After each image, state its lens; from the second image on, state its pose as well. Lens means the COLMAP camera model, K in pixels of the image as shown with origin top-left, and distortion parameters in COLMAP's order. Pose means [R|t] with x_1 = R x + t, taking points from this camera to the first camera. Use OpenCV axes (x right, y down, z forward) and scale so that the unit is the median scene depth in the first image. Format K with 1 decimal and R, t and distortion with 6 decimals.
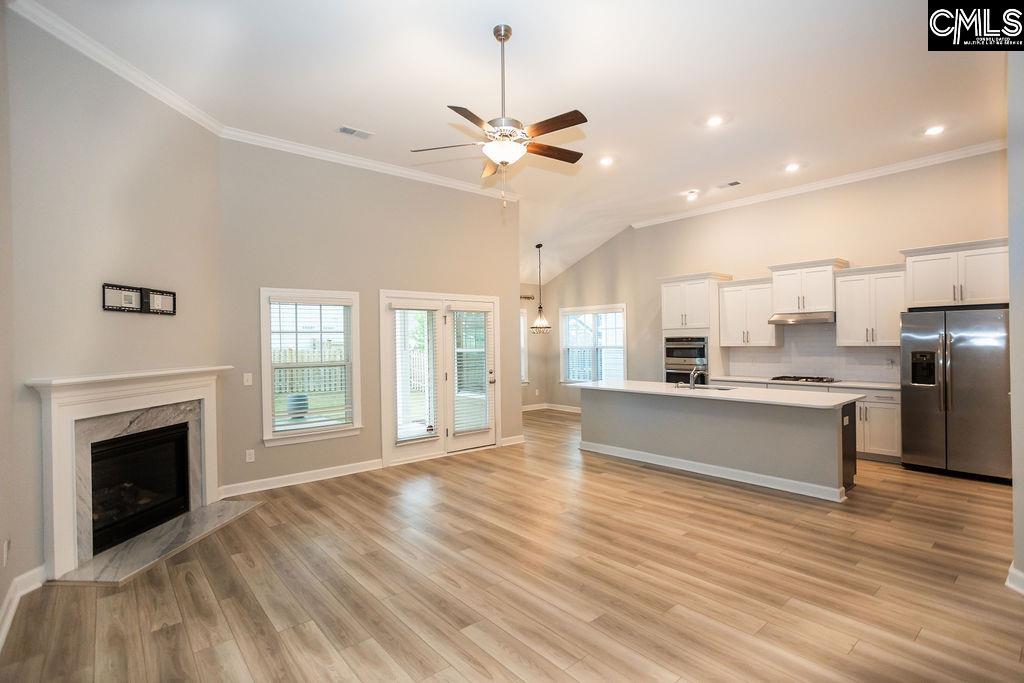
lens RADIAL K [[498.2, 0, 510.6], [0, 498.2, 340.2], [0, 0, 1]] dist [-0.031346, 0.017620]
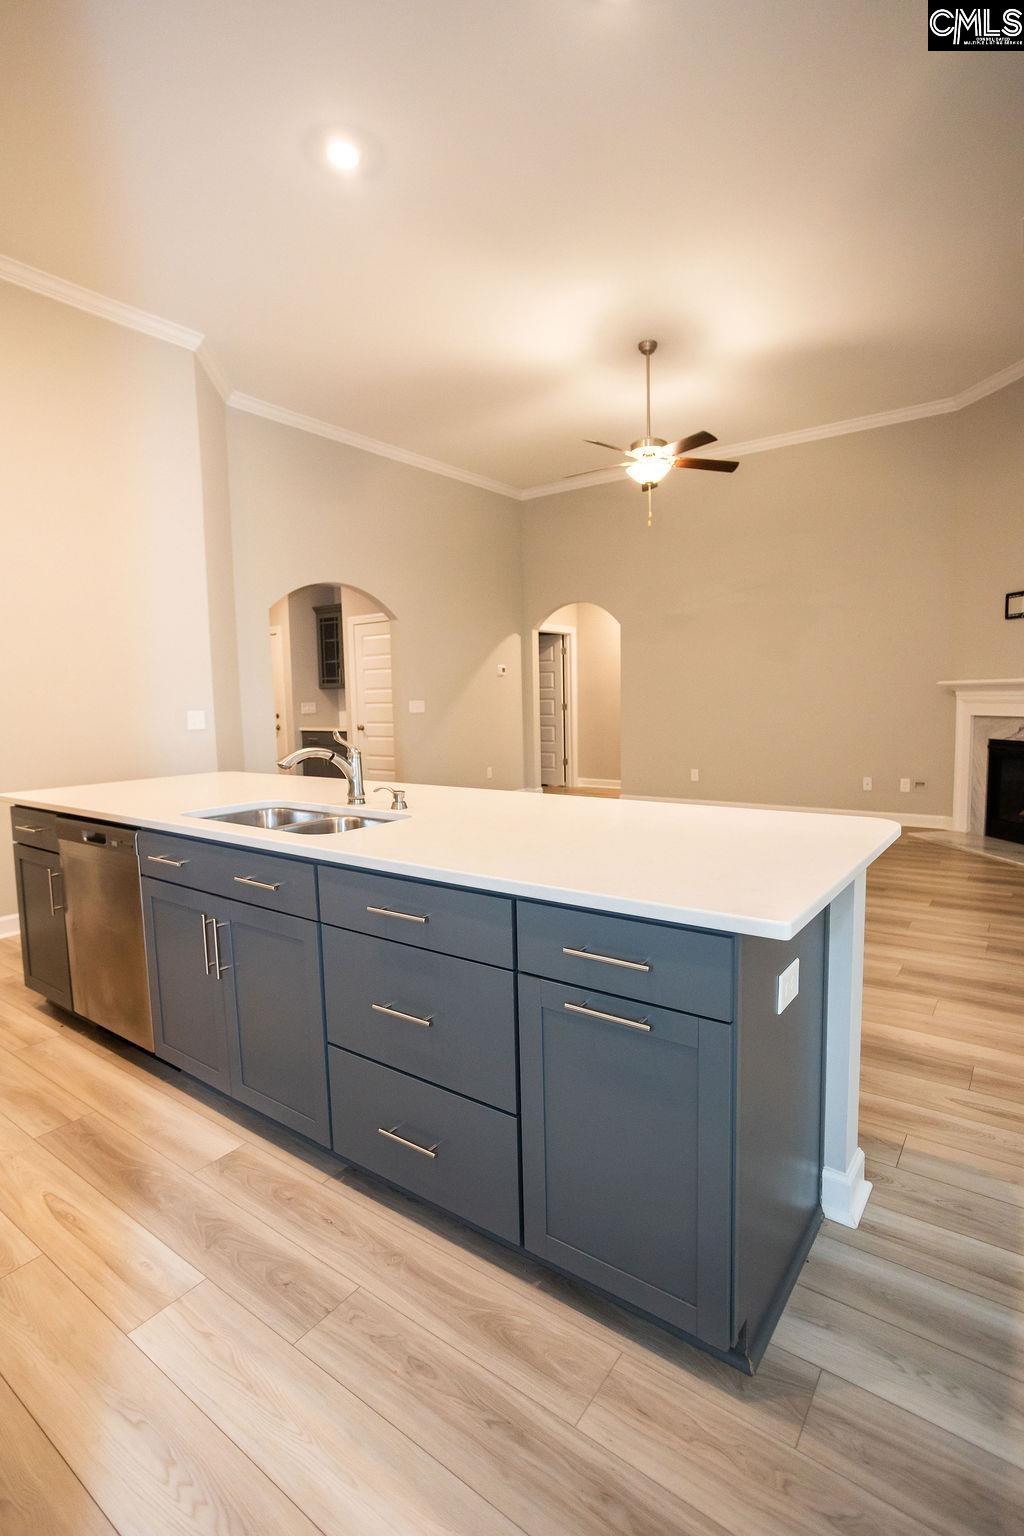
lens RADIAL K [[747.3, 0, 501.2], [0, 747.3, 764.0], [0, 0, 1]] dist [-0.031346, 0.017620]
pose [[-0.972263, 0.056970, -0.226846, 0.378861], [0.035519, 0.994597, 0.097548, 0.033976], [0.231177, 0.086785, -0.969033, 1.403076]]
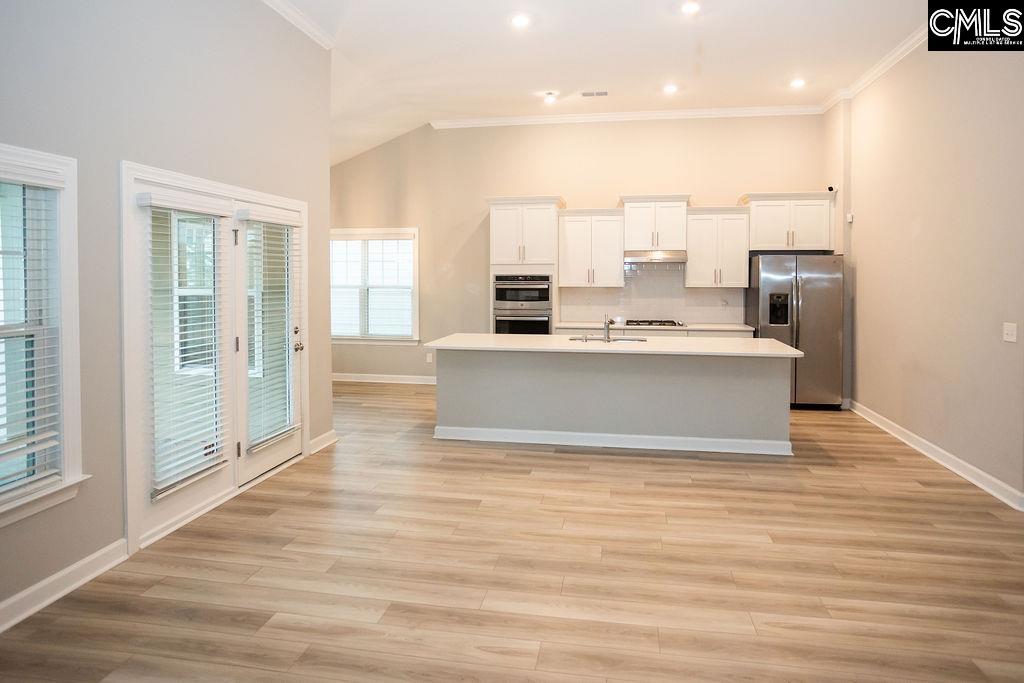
lens RADIAL K [[581.2, 0, 529.8], [0, 581.2, 283.4], [0, 0, 1]] dist [-0.025781, 0.012848]
pose [[0.763042, 0.004461, 0.646334, -0.316207], [-0.011454, 0.999912, 0.006621, 0.001112], [-0.646248, -0.012455, 0.763026, 0.367860]]
